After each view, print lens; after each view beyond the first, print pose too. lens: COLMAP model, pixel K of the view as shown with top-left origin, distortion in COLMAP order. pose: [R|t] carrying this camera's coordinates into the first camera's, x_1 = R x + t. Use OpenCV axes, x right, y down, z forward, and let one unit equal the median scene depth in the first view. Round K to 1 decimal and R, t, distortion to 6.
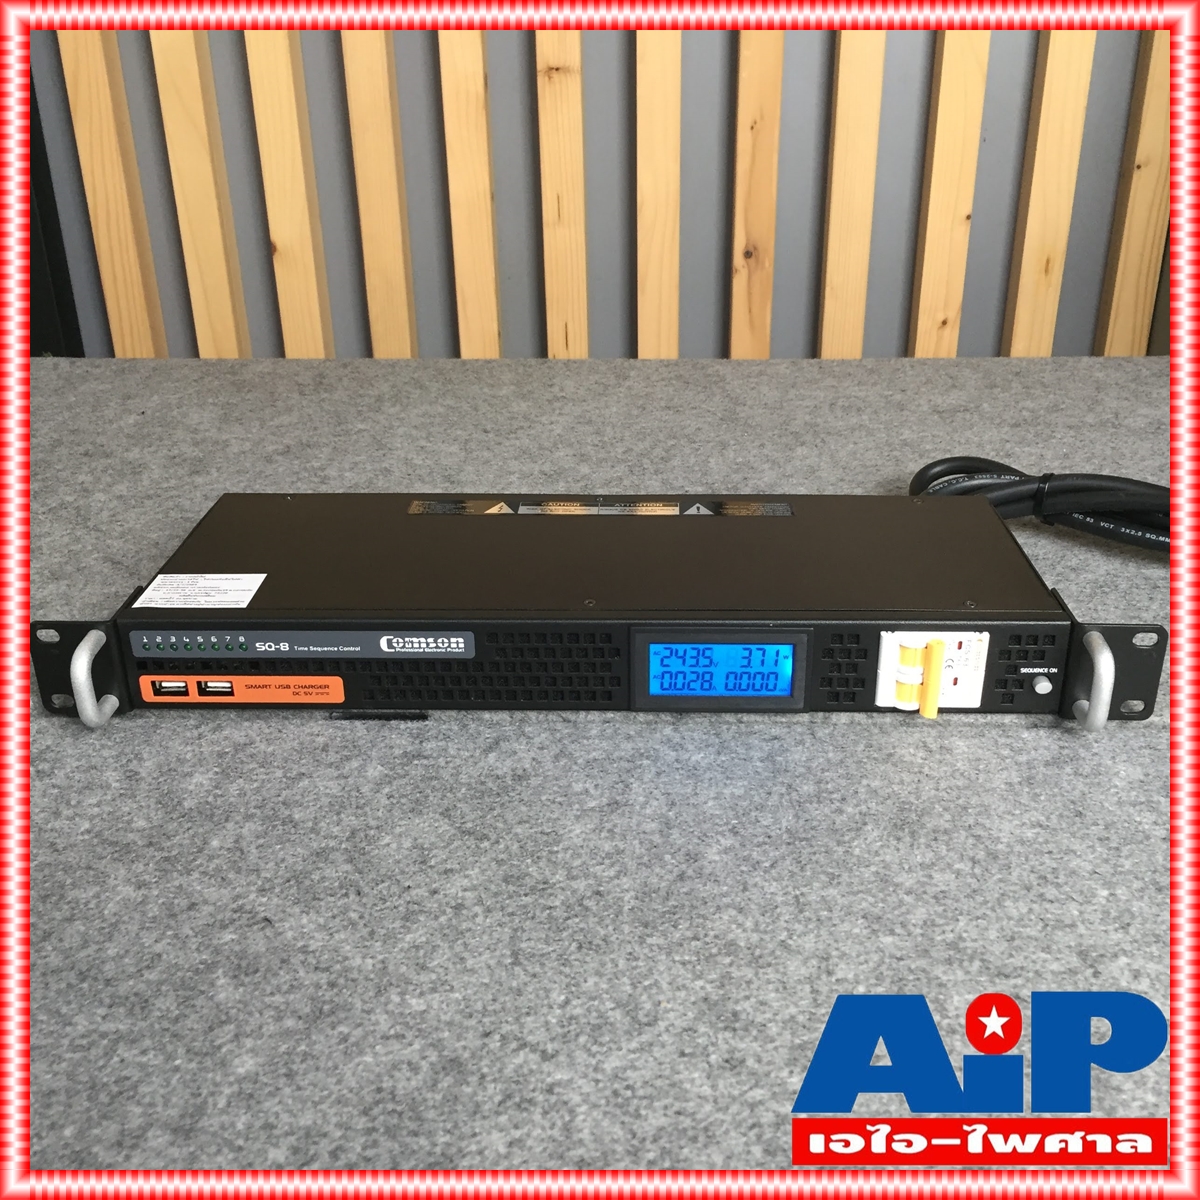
lens RADIAL K [[1349.7, 0, 596.0], [0, 1349.7, 604.6], [0, 0, 1]] dist [0.043806, 0.000000]
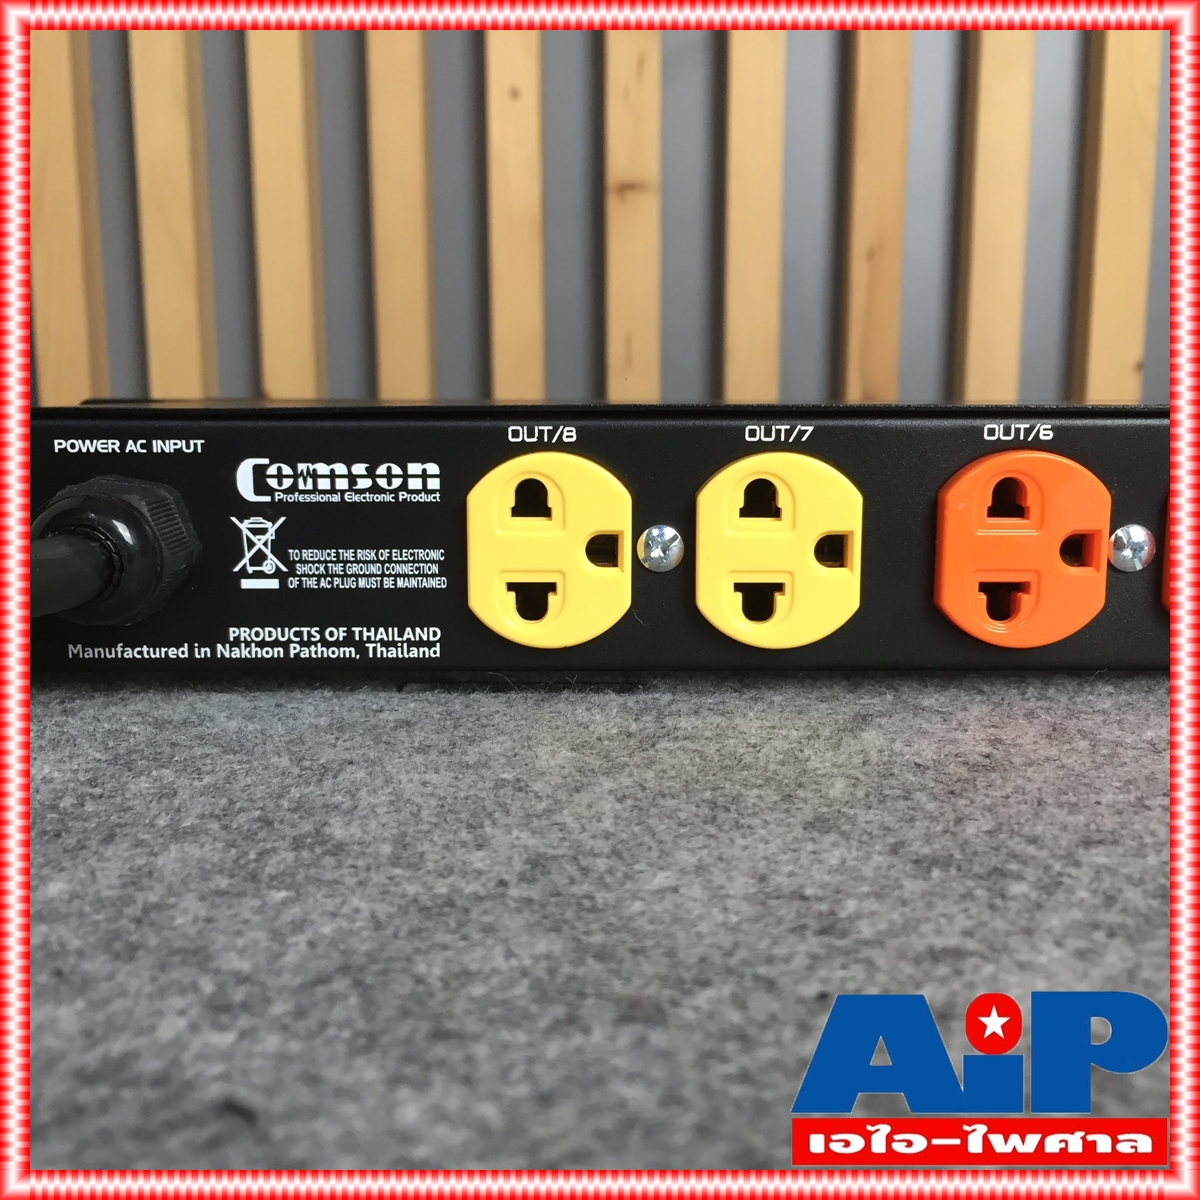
lens RADIAL K [[1349.7, 0, 607.2], [0, 1349.7, 604.4], [0, 0, 1]] dist [0.043806, 0.000000]
pose [[0.999239, 0.013707, 0.036511, -0.172658], [-0.002840, 0.959286, -0.282421, 0.192086], [-0.038895, 0.282103, 0.958595, 0.689376]]
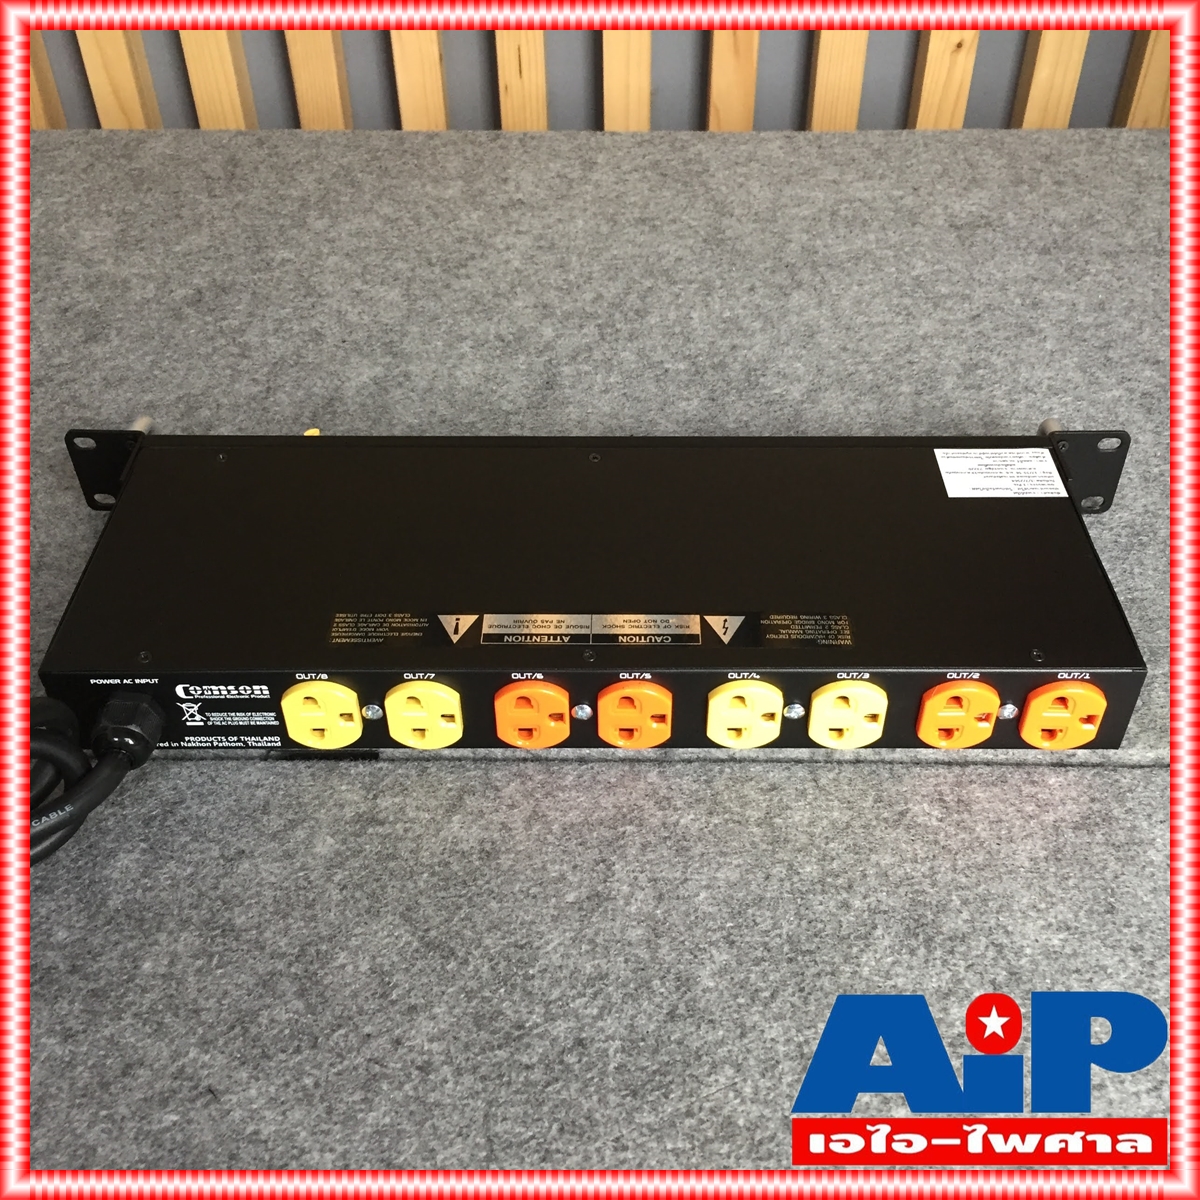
lens RADIAL K [[1349.7, 0, 597.1], [0, 1349.7, 566.0], [0, 0, 1]] dist [0.043806, 0.000000]
pose [[0.999468, -0.019295, 0.026296, -0.004417], [0.011087, 0.959215, 0.282459, -0.314689], [-0.030674, -0.282017, 0.958919, 0.202164]]
